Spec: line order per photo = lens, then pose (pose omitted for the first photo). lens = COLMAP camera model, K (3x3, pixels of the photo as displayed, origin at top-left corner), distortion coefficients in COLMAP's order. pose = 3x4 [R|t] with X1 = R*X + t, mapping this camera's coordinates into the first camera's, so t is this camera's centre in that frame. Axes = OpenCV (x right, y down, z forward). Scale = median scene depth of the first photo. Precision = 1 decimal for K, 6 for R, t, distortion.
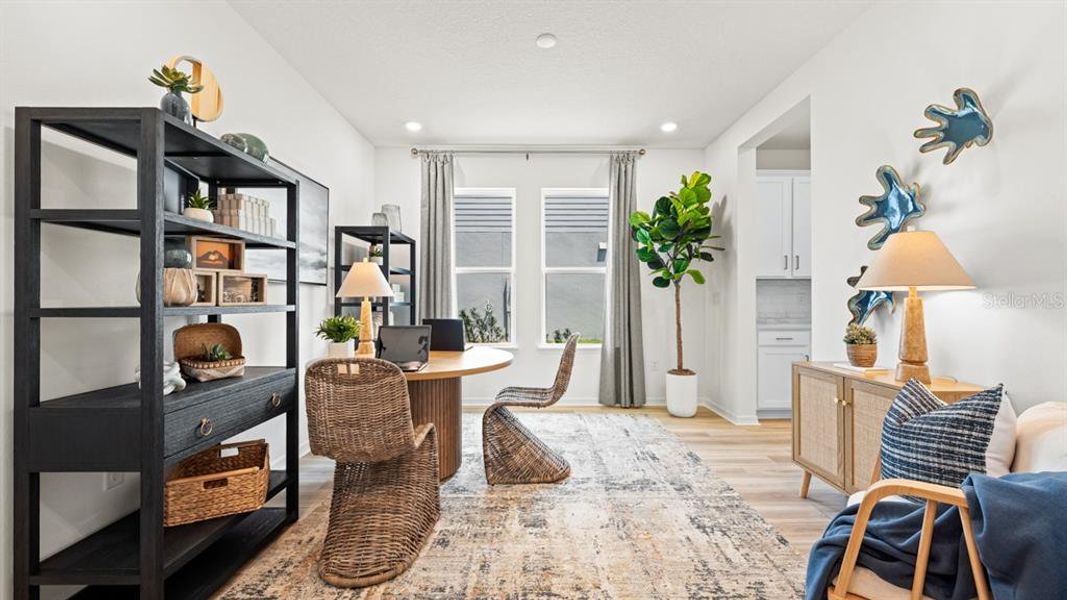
lens RADIAL K [[402.9, 0, 537.9], [0, 402.9, 299.2], [0, 0, 1]] dist [0.001623, -0.000339]
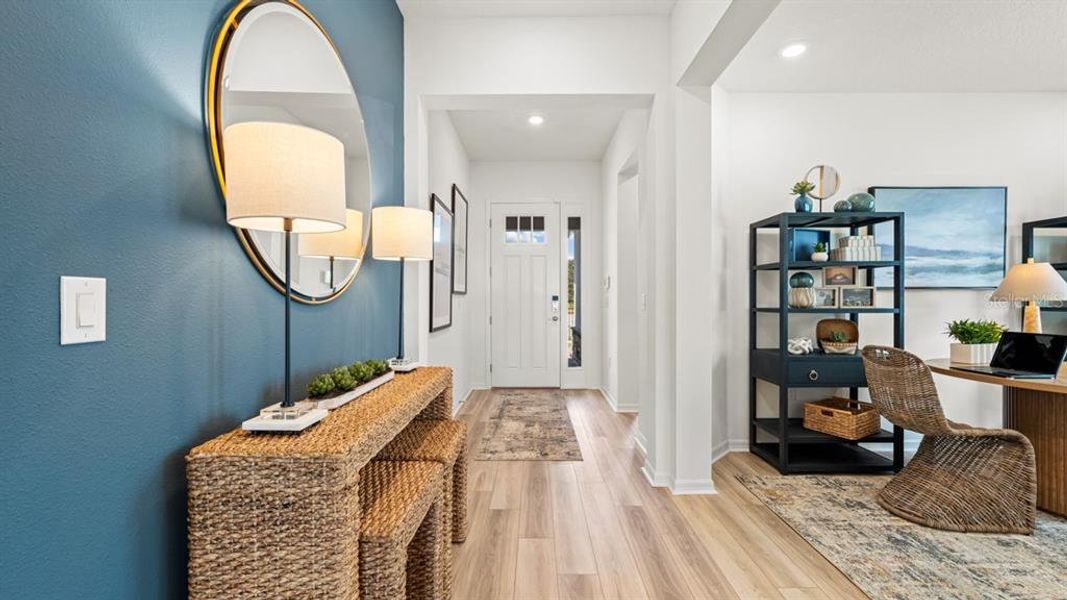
lens RADIAL K [[419.4, 0, 533.5], [0, 419.4, 303.1], [0, 0, 1]] dist [-0.000029, -0.000008]
pose [[-0.022367, 0.000405, -0.999750, 0.855302], [0.003384, 0.999994, 0.000330, -0.008081], [0.999744, -0.003375, -0.022369, -0.164196]]
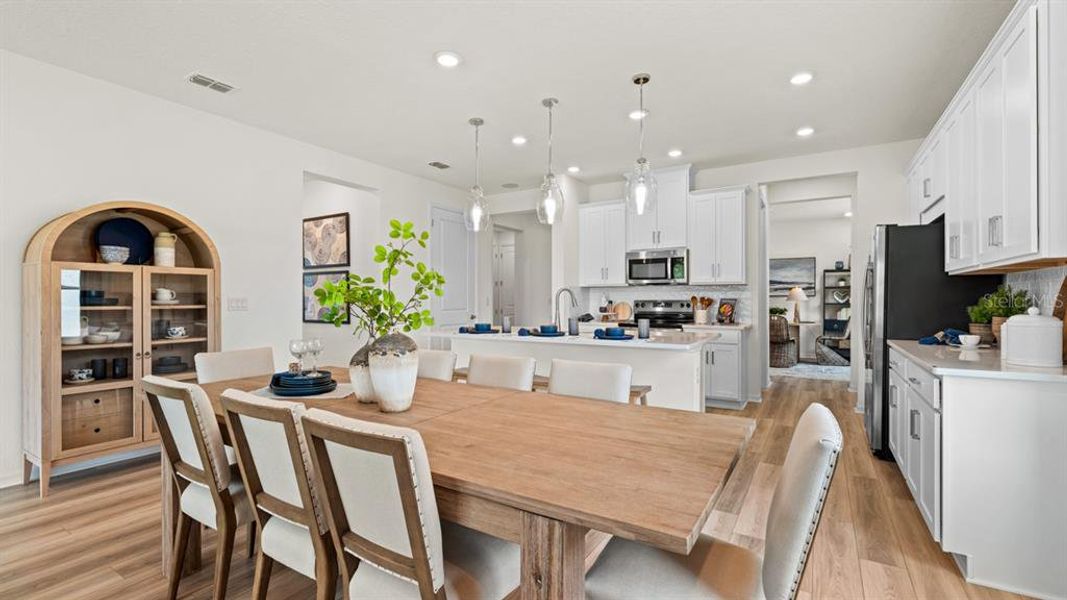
lens RADIAL K [[467.7, 0, 534.1], [0, 467.7, 300.5], [0, 0, 1]] dist [0.006994, -0.000327]
pose [[-0.531016, 0.001263, -0.847361, 4.956104], [0.001284, 0.999999, 0.000686, -0.018961], [0.847361, -0.000724, -0.531017, 1.840342]]
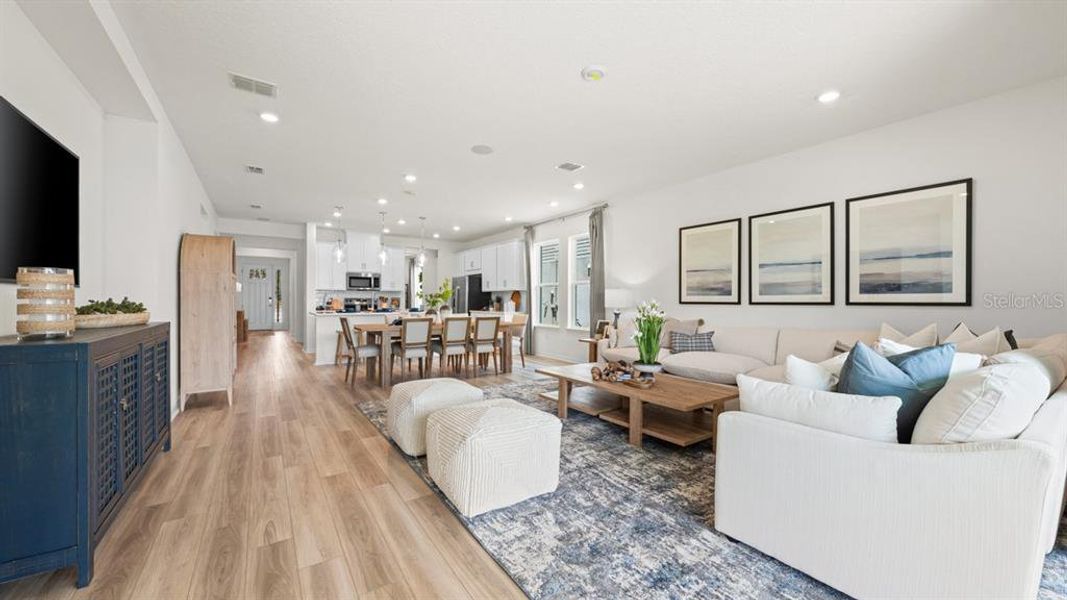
lens RADIAL K [[389.1, 0, 532.7], [0, 389.1, 303.8], [0, 0, 1]] dist [-0.001155, -0.000188]
pose [[0.559761, 0.006187, -0.828631, 7.305796], [-0.001303, 0.999977, 0.006586, 0.017757], [0.828653, -0.002607, 0.559757, -0.103631]]
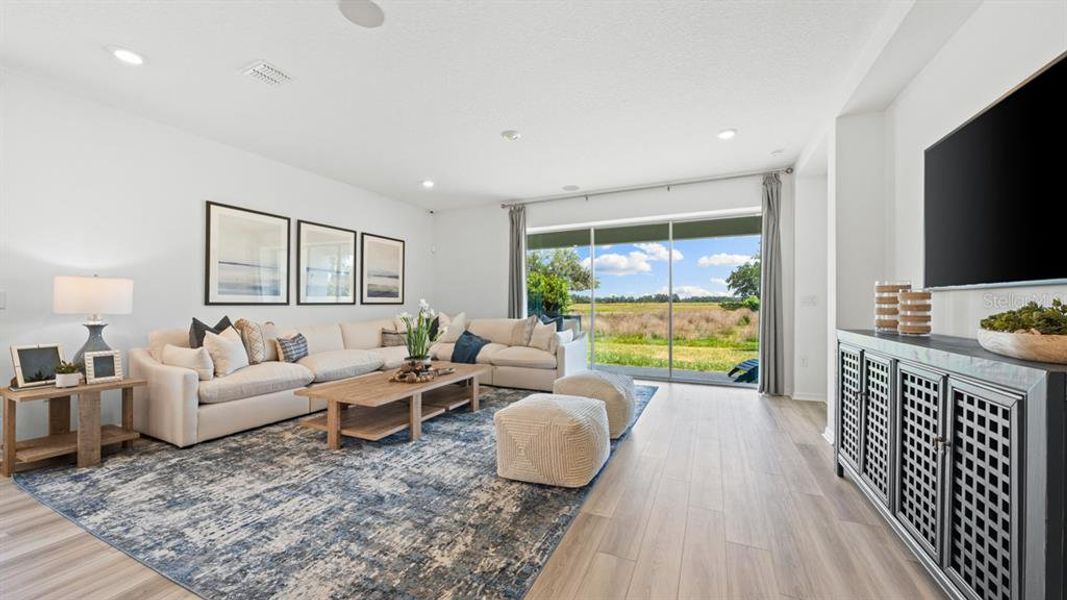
lens RADIAL K [[386.1, 0, 529.3], [0, 386.1, 300.8], [0, 0, 1]] dist [-0.001625, 0.000171]
pose [[0.442069, 0.003835, 0.896973, 4.447070], [-0.003100, 0.999991, -0.002748, 0.011490], [-0.896976, -0.001566, 0.442077, -0.050600]]
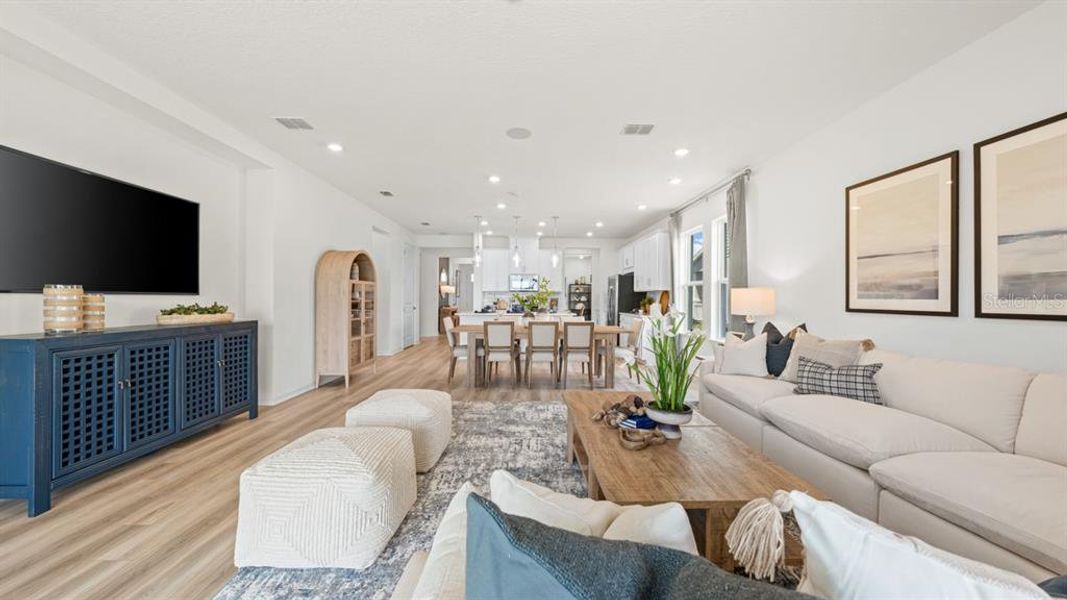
lens RADIAL K [[386.1, 0, 538.0], [0, 386.1, 301.1], [0, 0, 1]] dist [-0.001625, 0.000171]
pose [[0.019043, 0.005342, -0.999804, 7.240674], [-0.004801, 0.999975, 0.005252, -0.015776], [0.999807, 0.004700, 0.019068, 0.986347]]
